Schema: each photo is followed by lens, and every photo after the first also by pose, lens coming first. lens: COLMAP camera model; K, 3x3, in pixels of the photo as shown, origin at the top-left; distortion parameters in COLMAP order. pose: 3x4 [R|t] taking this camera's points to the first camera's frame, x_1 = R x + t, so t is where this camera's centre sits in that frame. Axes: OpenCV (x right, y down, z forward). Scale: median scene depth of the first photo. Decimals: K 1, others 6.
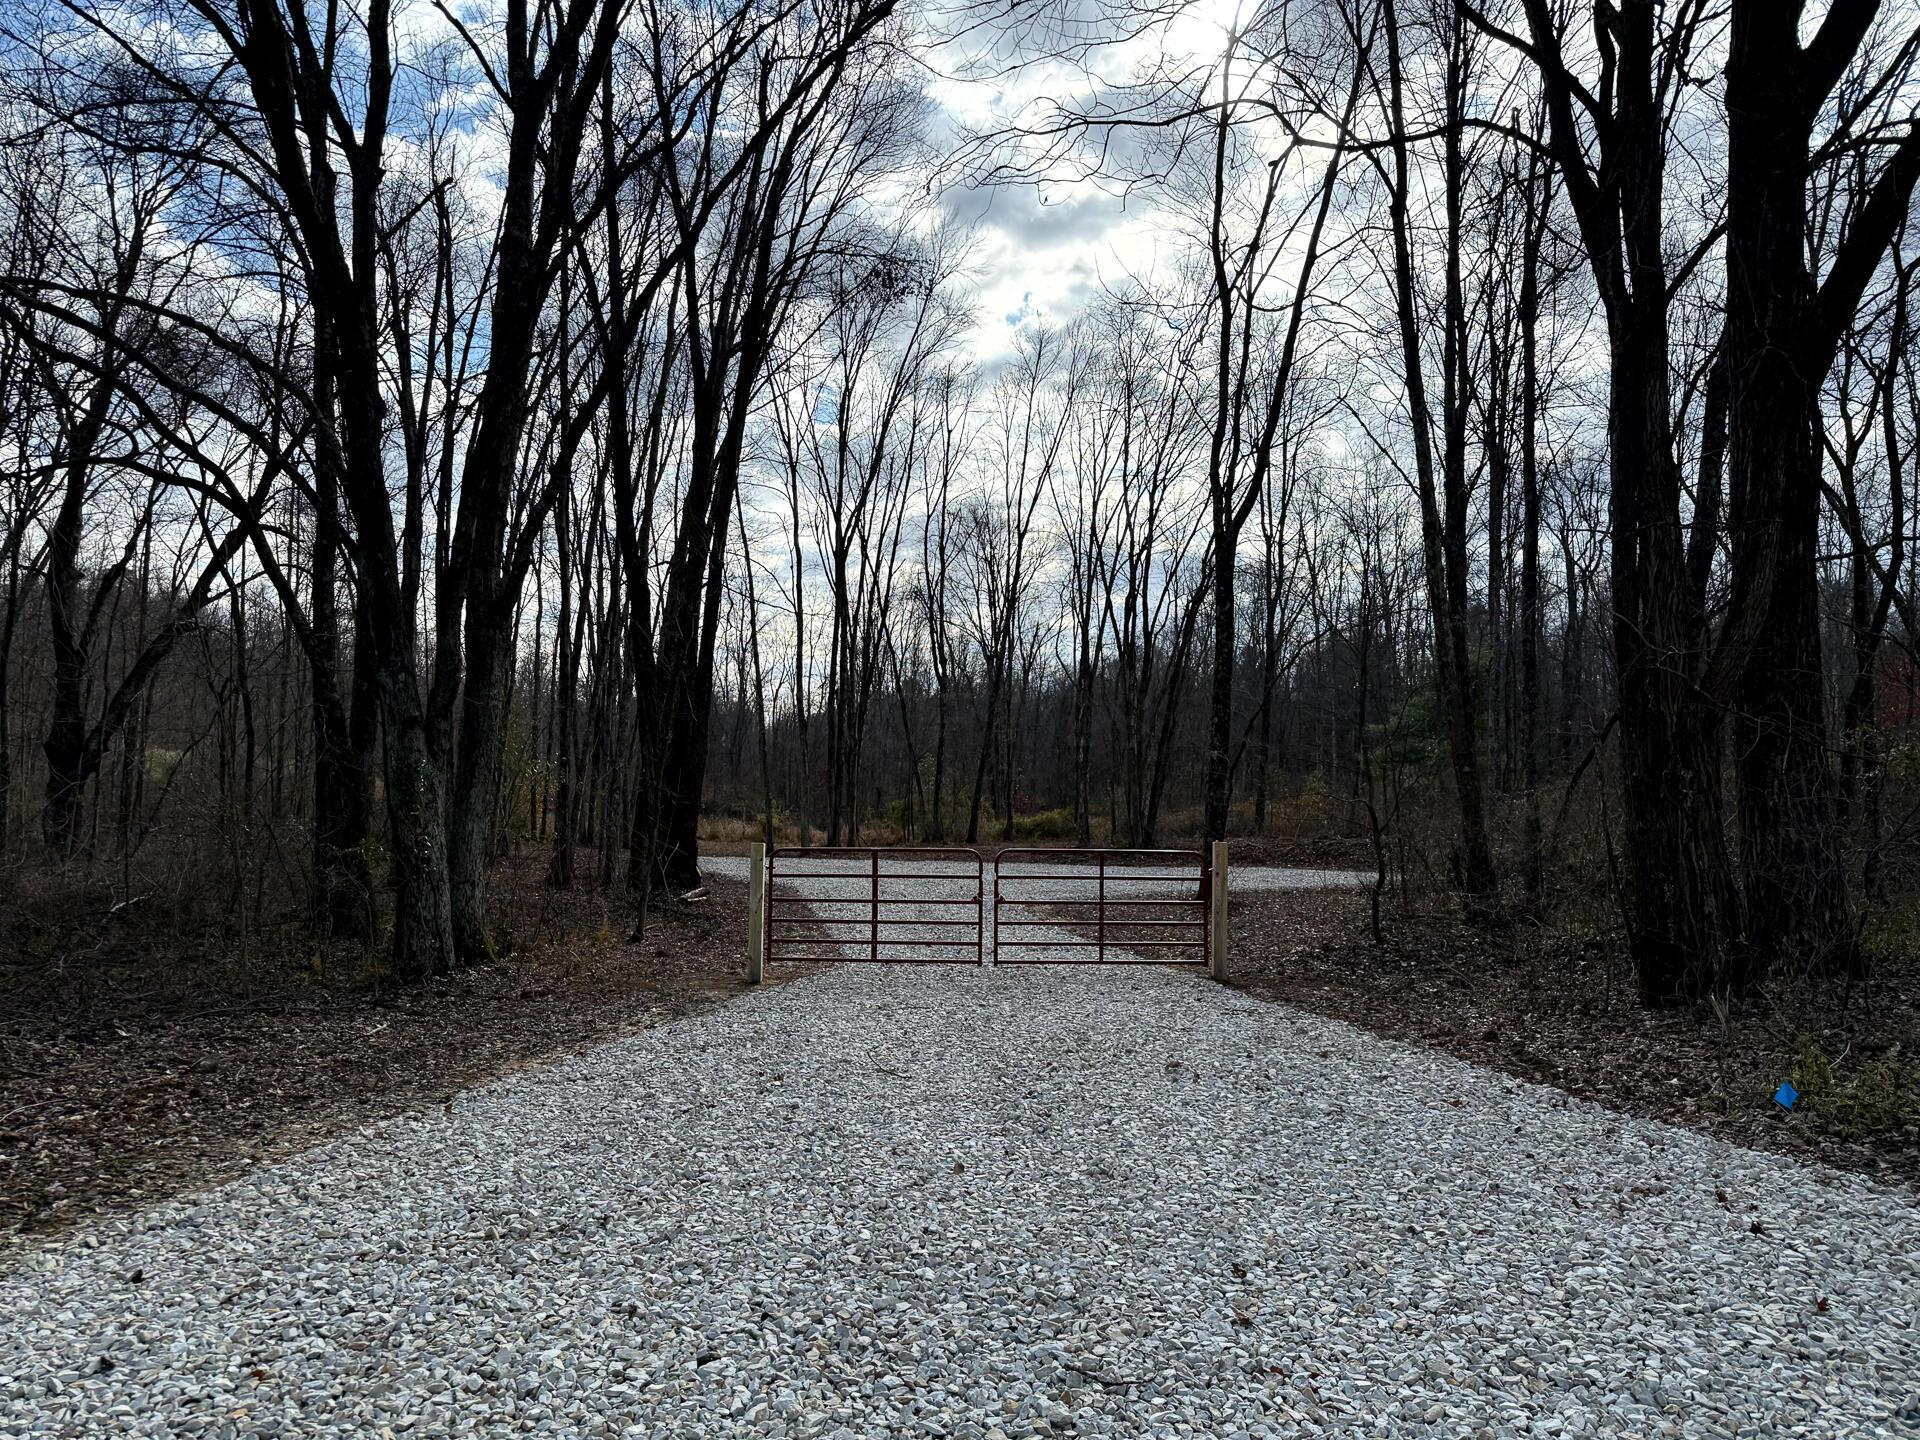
lens RADIAL K [[1335.2, 0, 959.1], [0, 1335.2, 742.6], [0, 0, 1]] dist [0.005810, -0.047464]
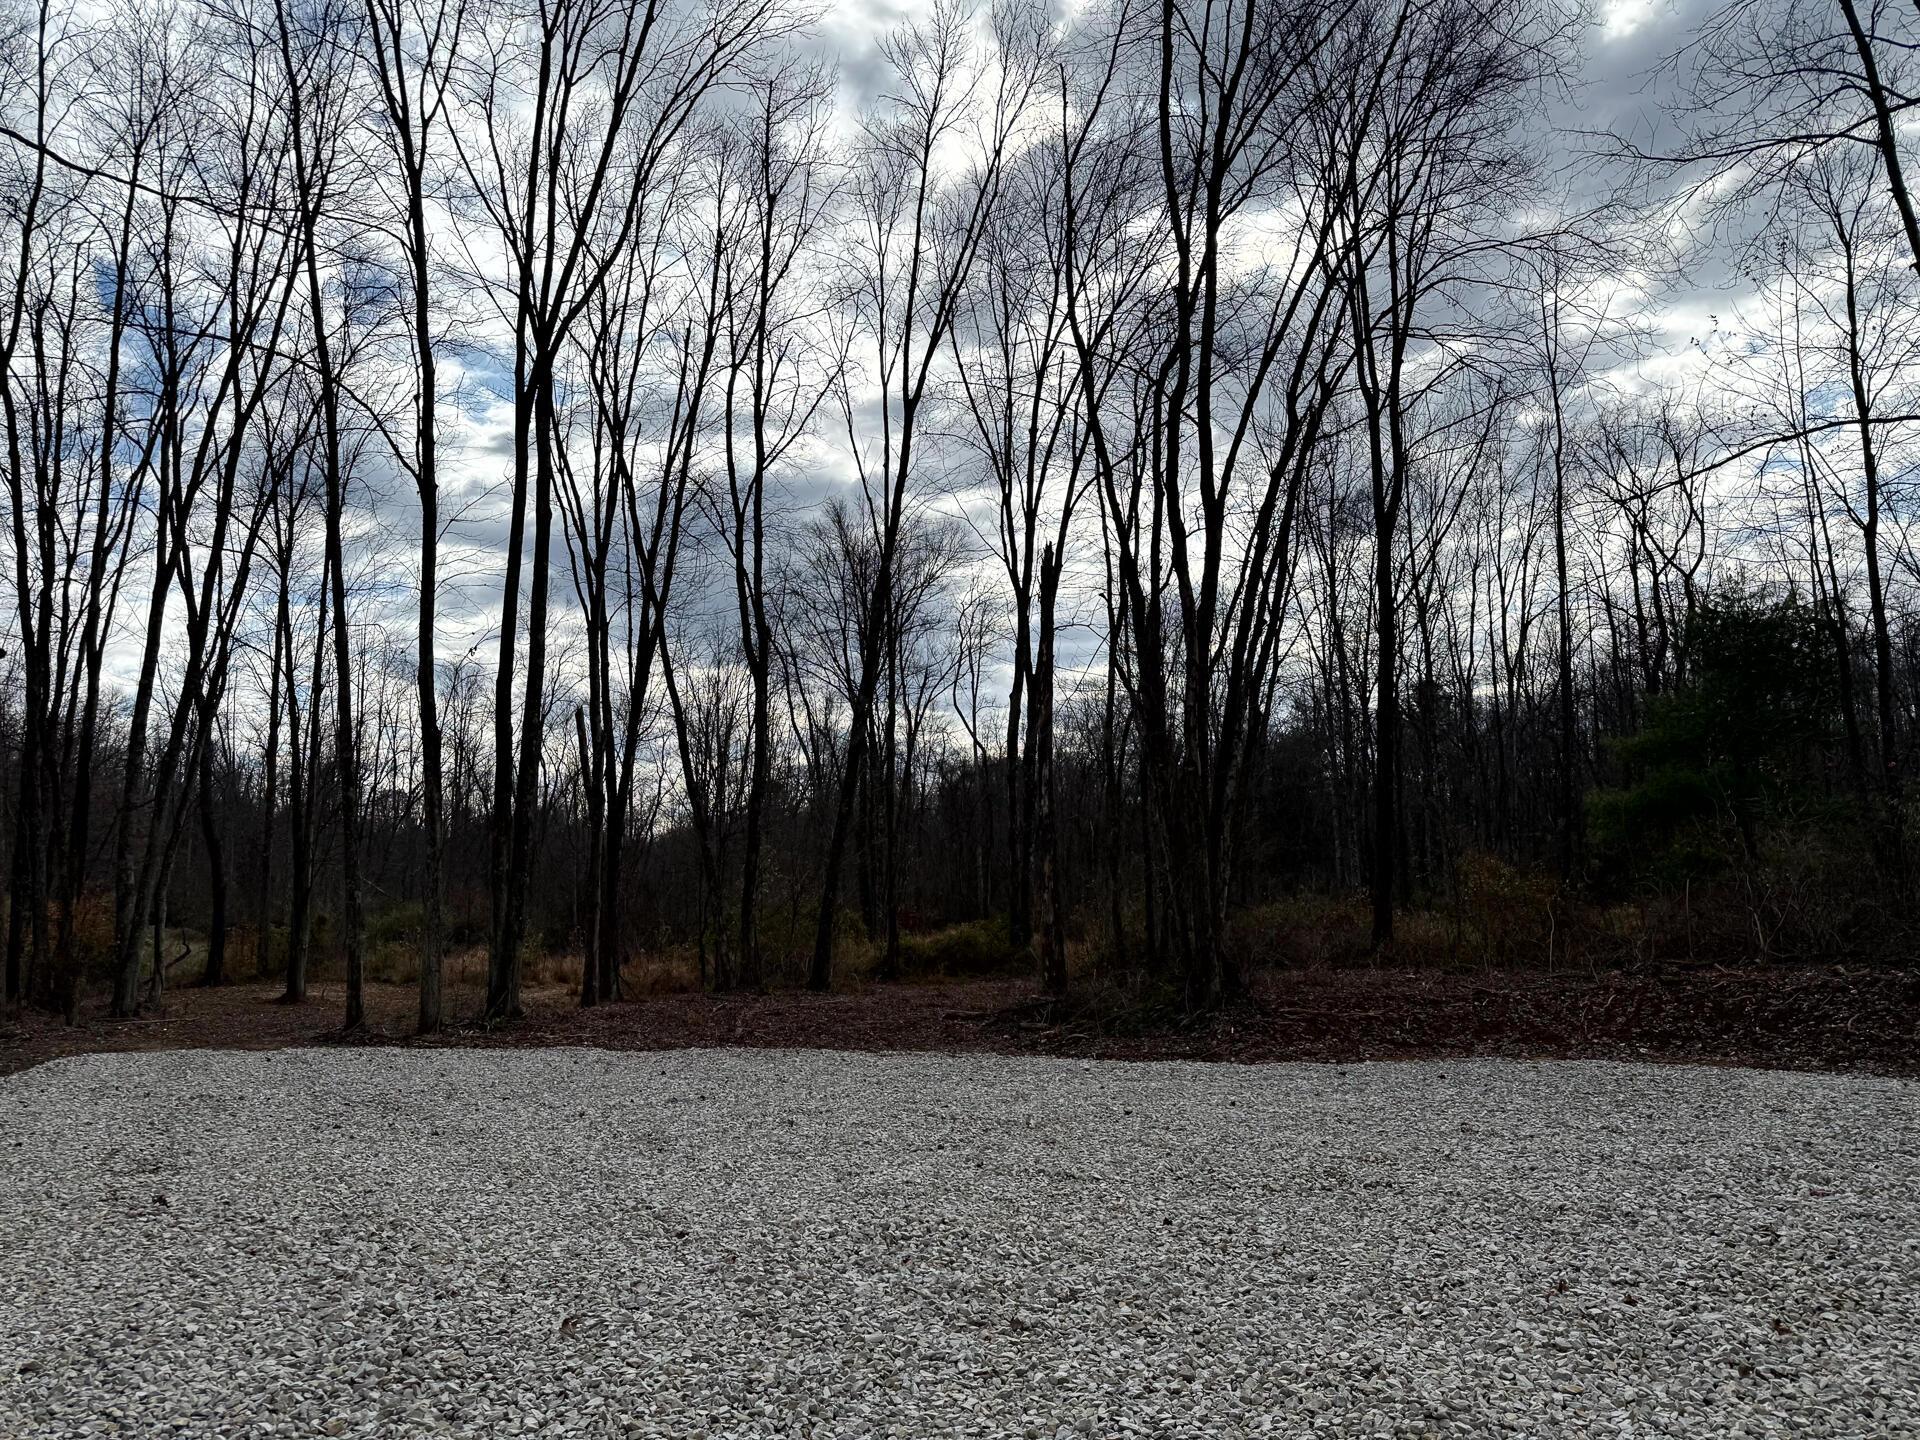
lens RADIAL K [[1335.2, 0, 959.1], [0, 1335.2, 742.6], [0, 0, 1]] dist [0.005810, -0.047464]
pose [[0.995816, -0.007908, 0.091042, 0.018989], [0.015840, 0.996105, -0.086743, 0.030288], [-0.090002, 0.087822, 0.992062, 0.549587]]
